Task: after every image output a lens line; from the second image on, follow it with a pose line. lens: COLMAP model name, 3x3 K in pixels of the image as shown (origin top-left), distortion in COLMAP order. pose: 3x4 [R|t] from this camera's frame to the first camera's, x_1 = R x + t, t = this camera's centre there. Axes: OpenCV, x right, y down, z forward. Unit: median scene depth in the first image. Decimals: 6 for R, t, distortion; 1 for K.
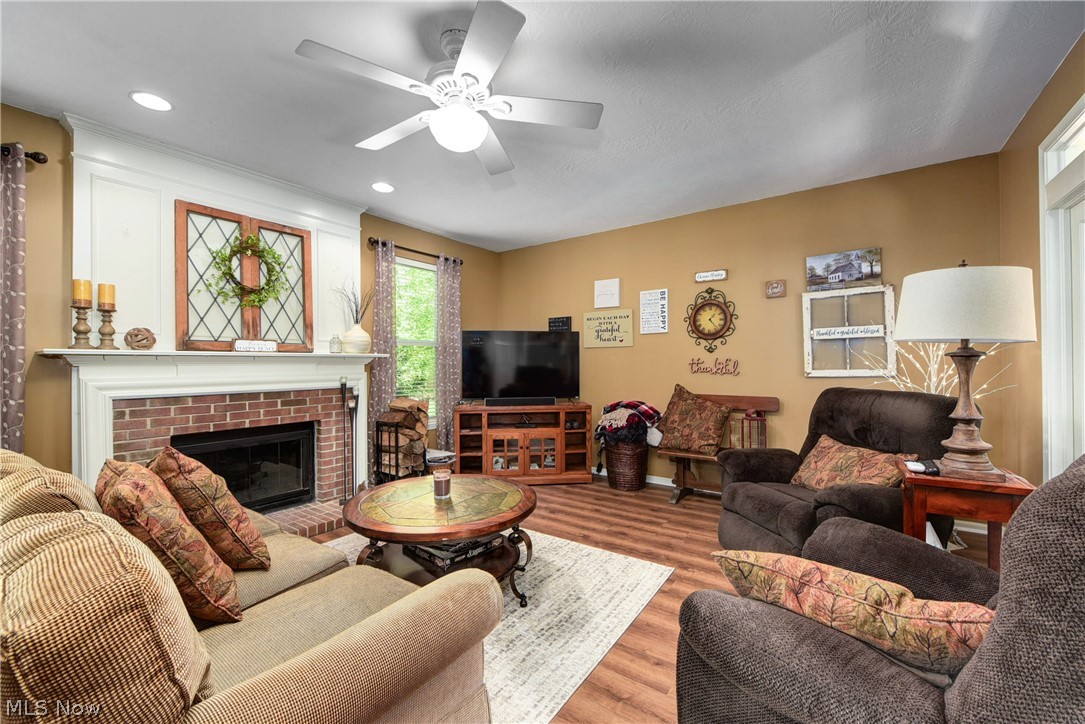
lens RADIAL K [[434.5, 0, 544.8], [0, 434.5, 364.0], [0, 0, 1]] dist [-0.010903, -0.000068]
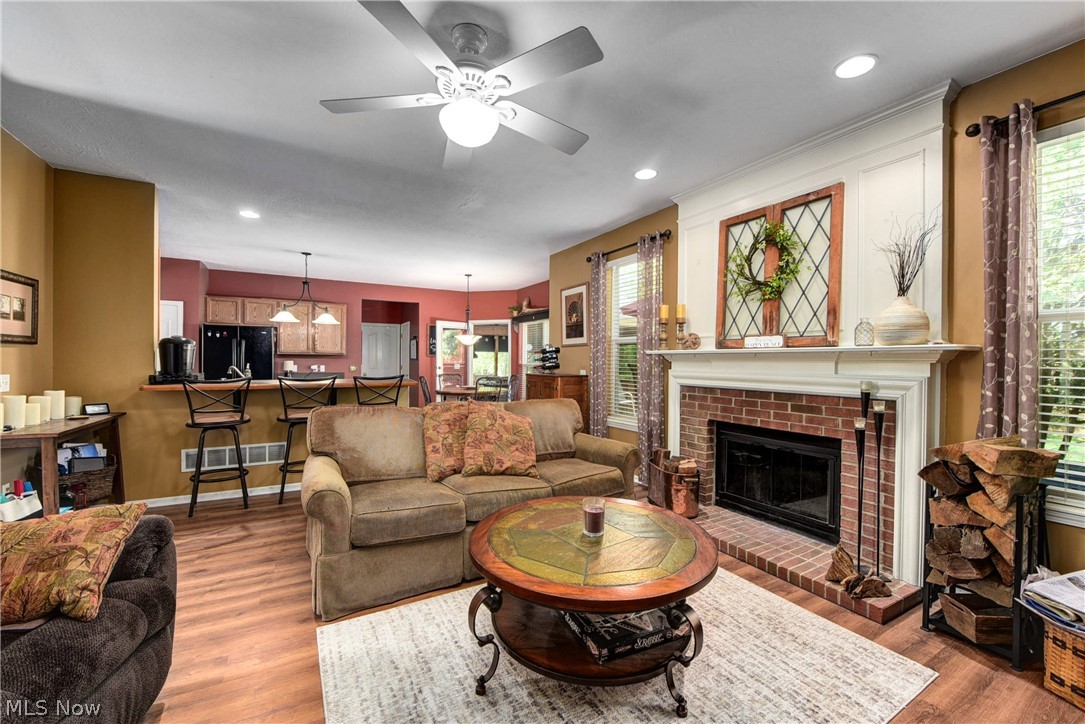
lens RADIAL K [[434.5, 0, 542.9], [0, 434.5, 359.7], [0, 0, 1]] dist [-0.010903, -0.000068]
pose [[-0.417536, 0.005097, -0.908646, 0.400046], [-0.002372, 0.999975, 0.006699, -0.008276], [0.908657, 0.004952, -0.417513, 0.981707]]
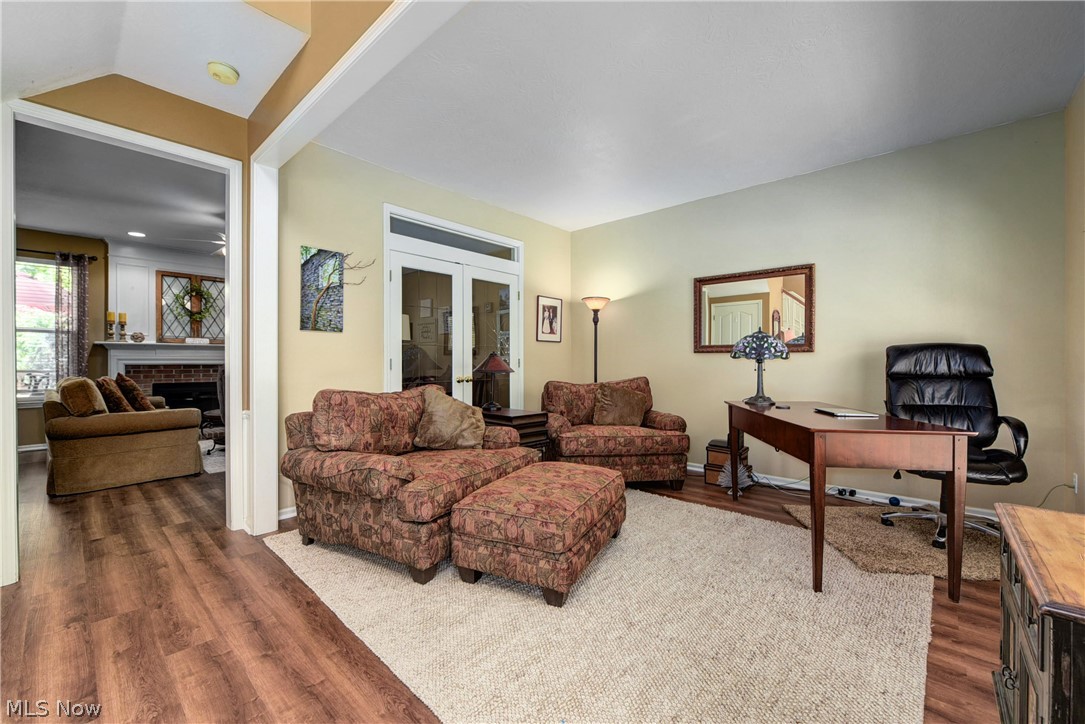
lens RADIAL K [[434.5, 0, 546.7], [0, 434.5, 362.2], [0, 0, 1]] dist [-0.010903, -0.000068]
pose [[0.994455, 0.004322, -0.105078, 1.151737], [-0.004036, 0.999988, 0.002932, 0.044332], [0.105089, -0.002492, 0.994460, -0.808901]]
